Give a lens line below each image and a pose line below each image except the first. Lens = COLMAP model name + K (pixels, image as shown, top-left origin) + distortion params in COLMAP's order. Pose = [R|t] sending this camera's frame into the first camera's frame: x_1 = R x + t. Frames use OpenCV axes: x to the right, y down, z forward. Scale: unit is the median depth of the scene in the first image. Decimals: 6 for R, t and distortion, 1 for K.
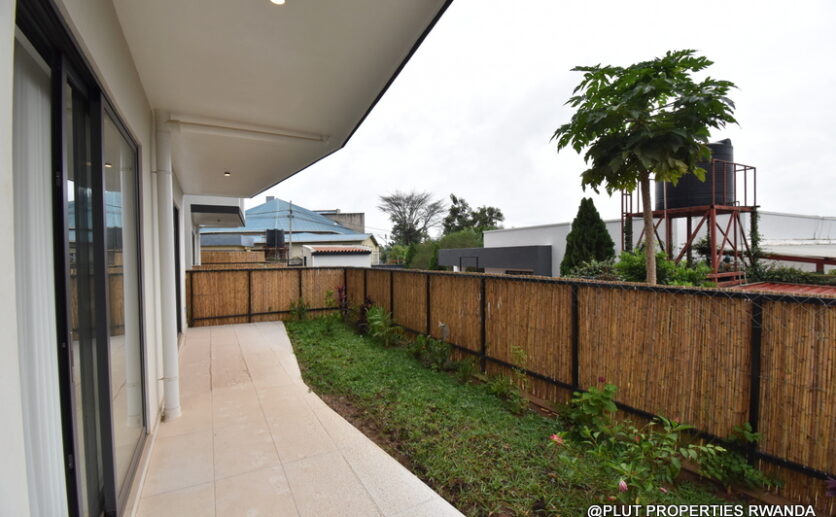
lens RADIAL K [[363.9, 0, 411.9], [0, 363.9, 259.4], [0, 0, 1]] dist [0.022020, -0.026512]
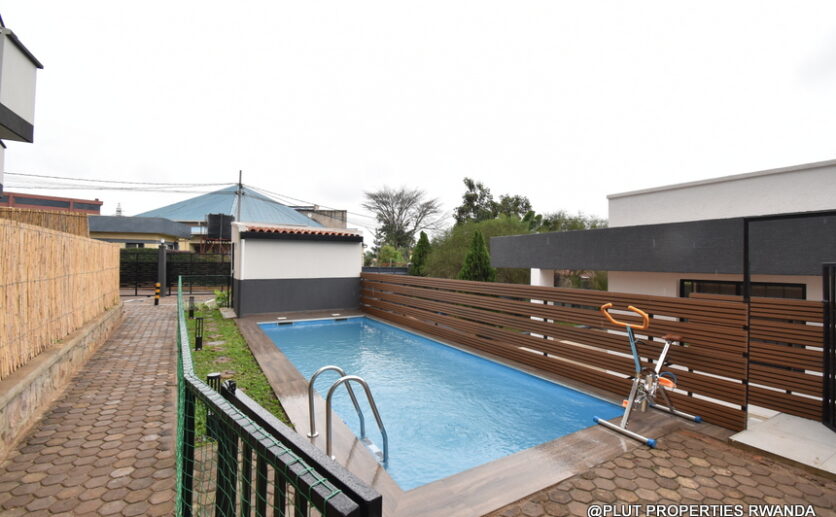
lens RADIAL K [[363.9, 0, 411.9], [0, 363.9, 259.4], [0, 0, 1]] dist [0.022020, -0.026512]
pose [[0.998252, 0.026559, 0.052797, -0.018514], [-0.025328, 0.999395, -0.023840, 0.005591], [-0.053398, 0.022461, 0.998321, 0.128286]]
